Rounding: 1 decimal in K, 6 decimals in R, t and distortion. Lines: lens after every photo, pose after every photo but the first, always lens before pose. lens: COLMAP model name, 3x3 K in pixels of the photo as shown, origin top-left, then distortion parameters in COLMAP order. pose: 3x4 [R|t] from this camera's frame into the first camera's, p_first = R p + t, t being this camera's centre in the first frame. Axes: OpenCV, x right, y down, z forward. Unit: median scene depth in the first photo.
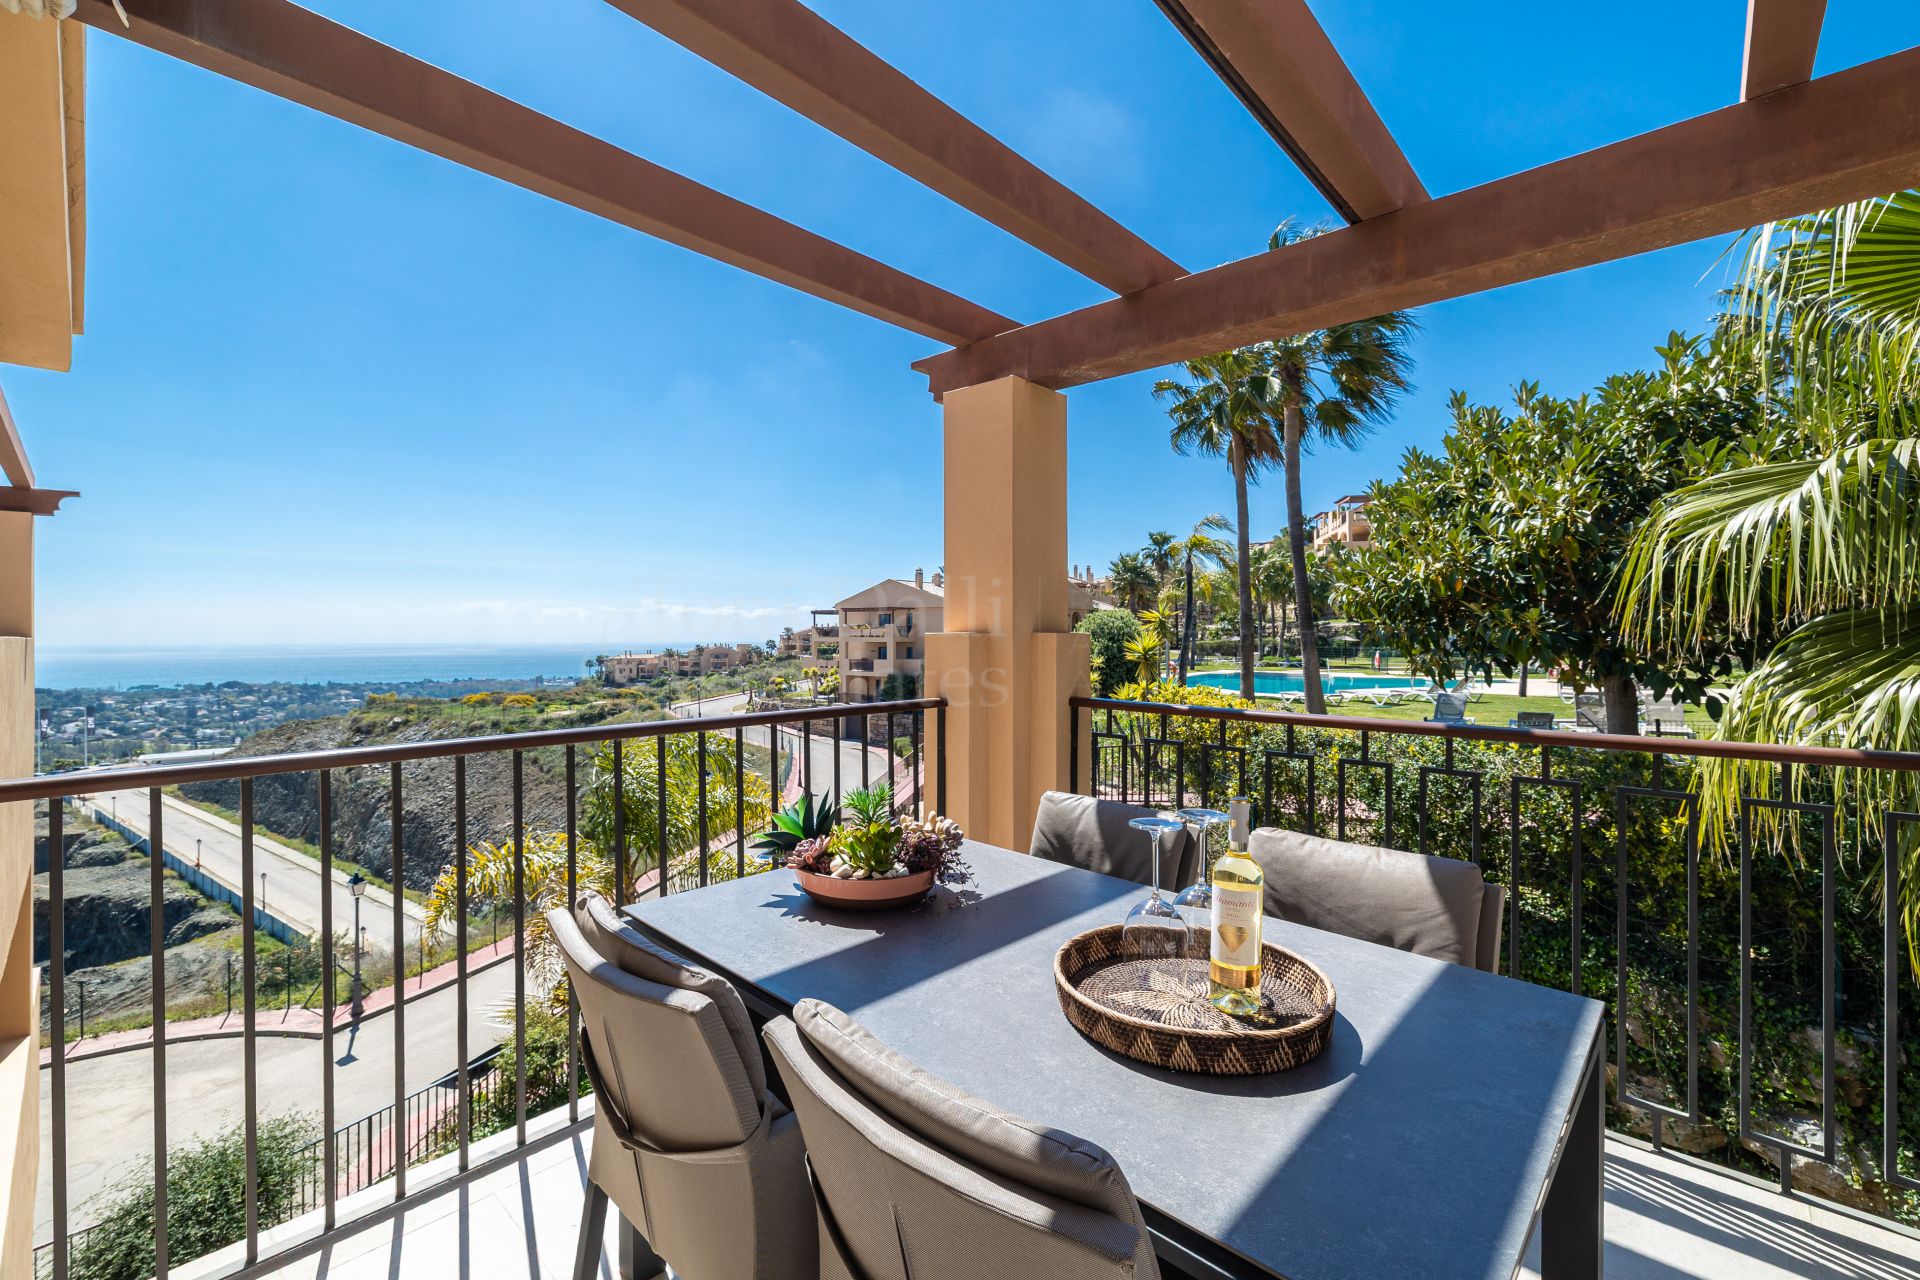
lens RADIAL K [[811.0, 0, 960.0], [0, 811.0, 640.0], [0, 0, 1]] dist [-0.000958, 0.000081]
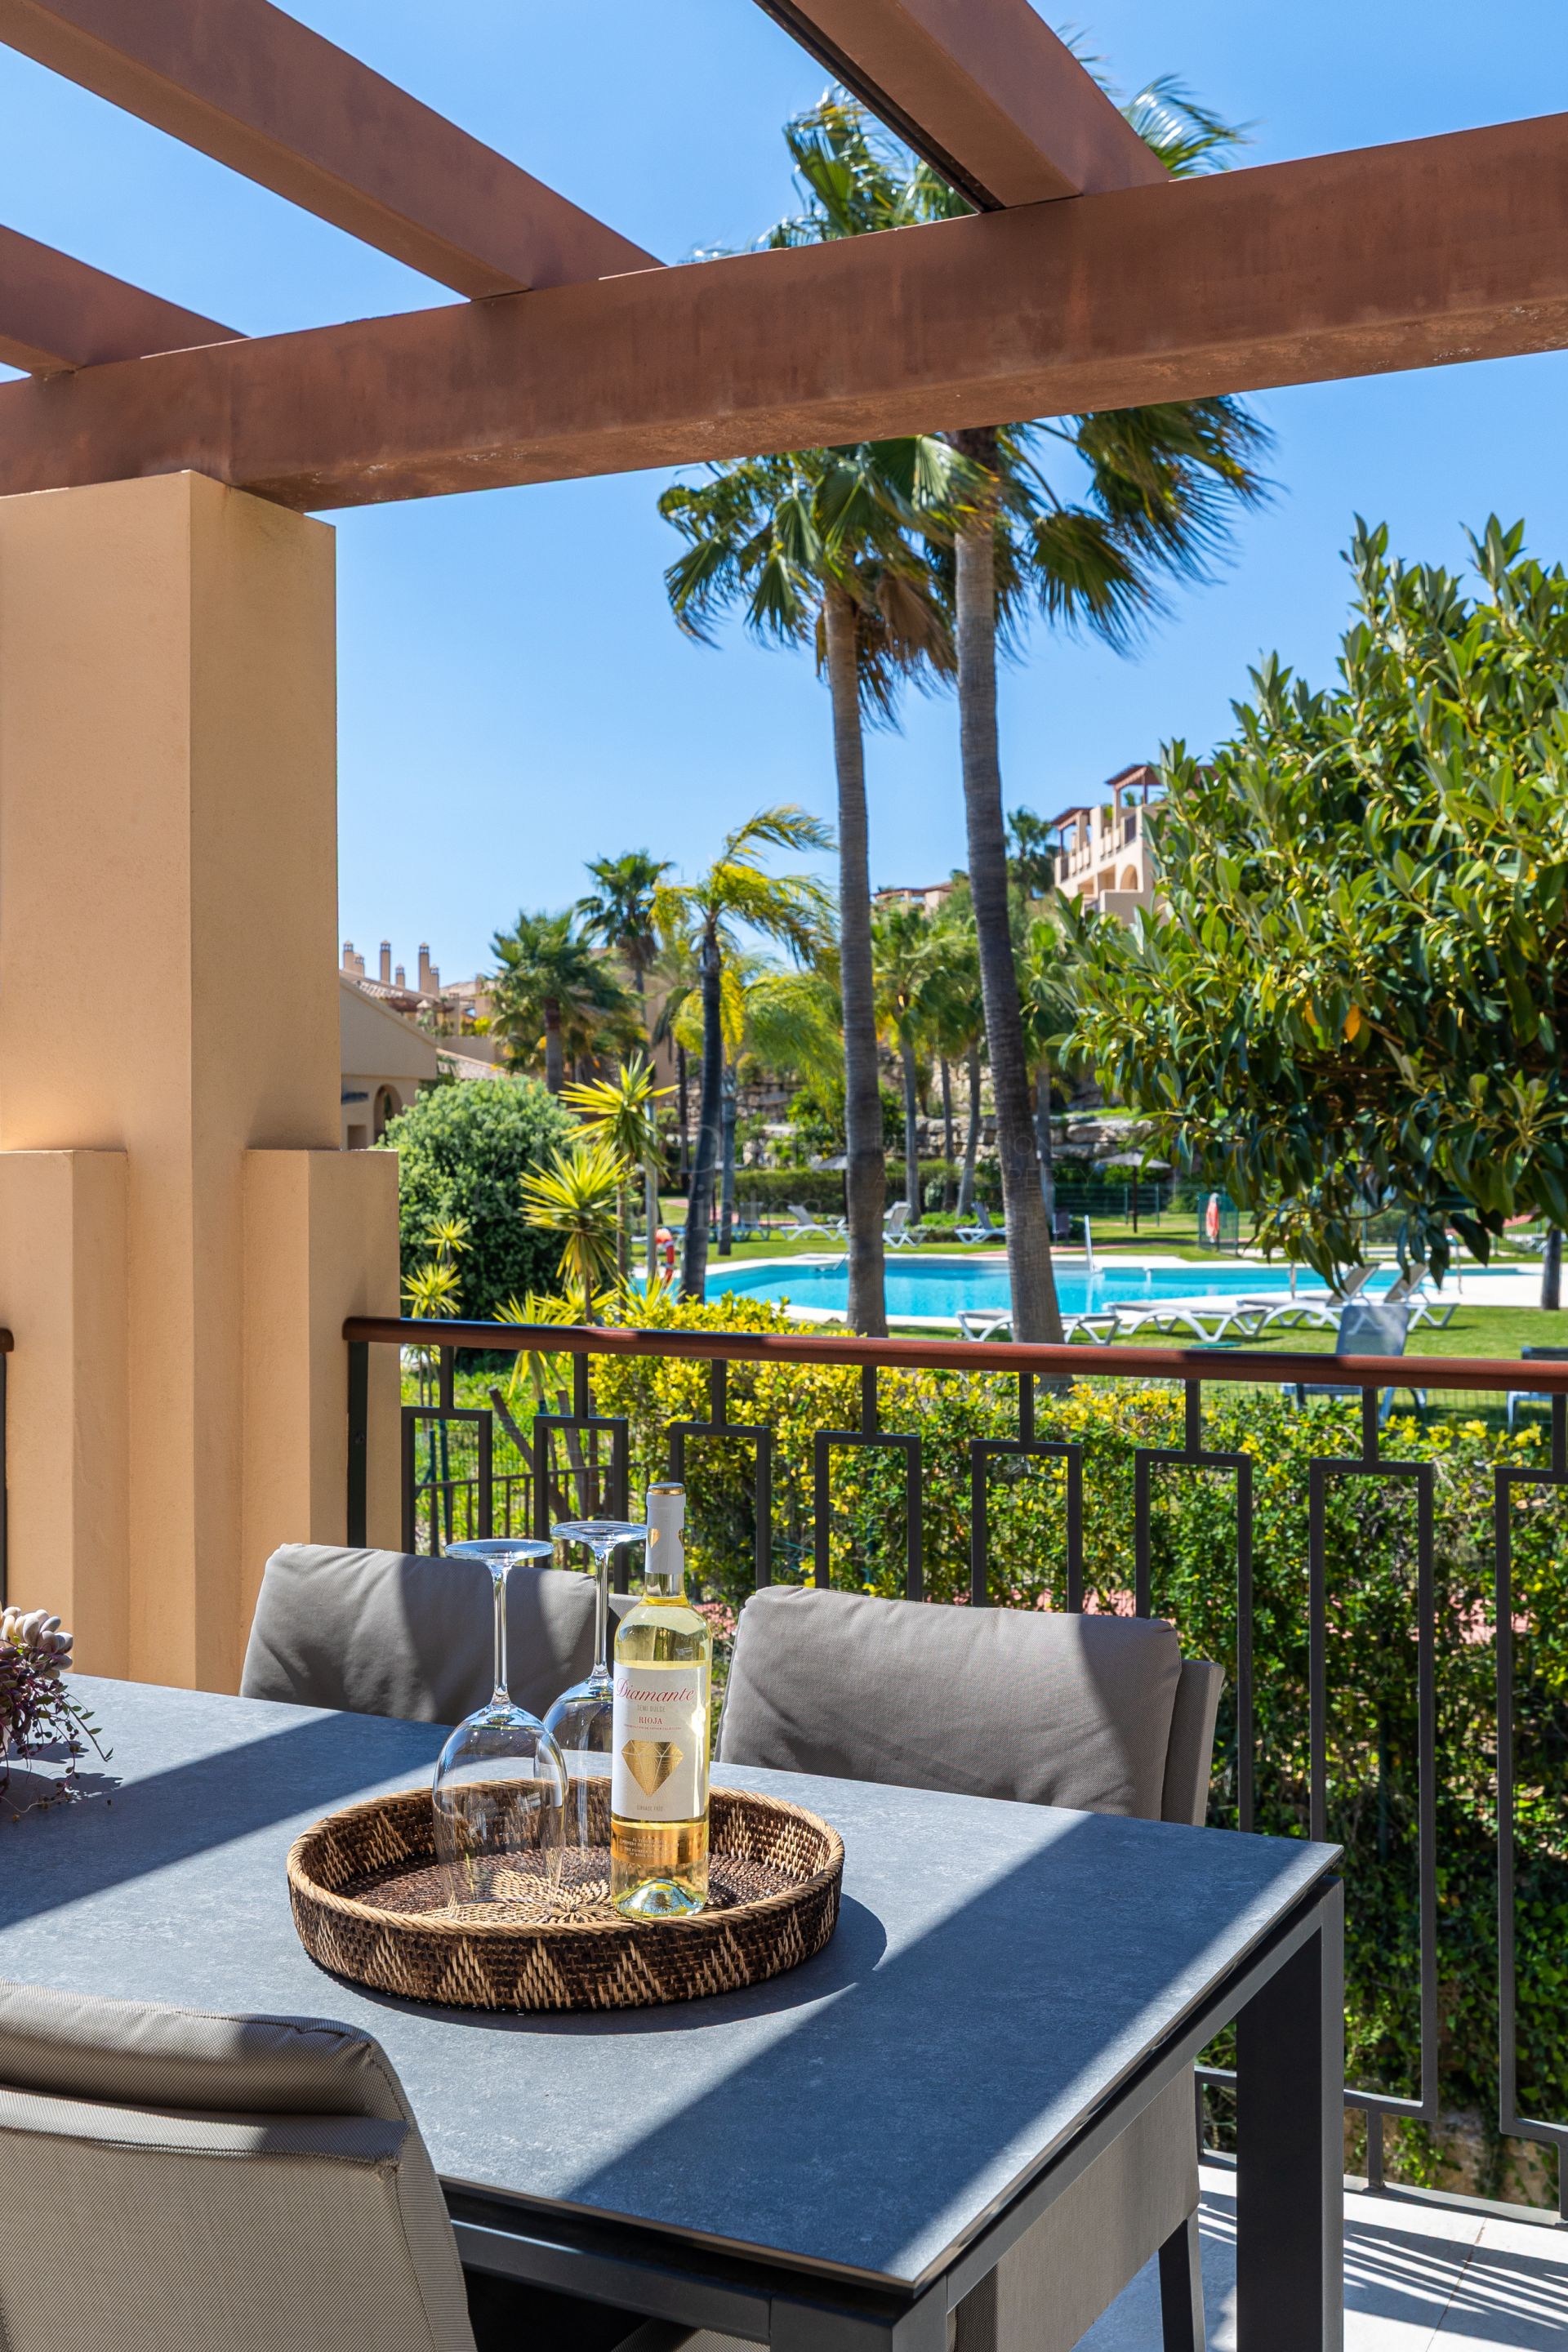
lens RADIAL K [[2644.8, 0, 781.5], [0, 2644.8, 1125.0], [0, 0, 1]] dist [0.000049, 0.018577]
pose [[0.959519, -0.002095, 0.281636, -0.011545], [0.007043, 0.999838, -0.016559, 0.000919], [-0.281556, 0.017872, 0.959378, -0.162777]]
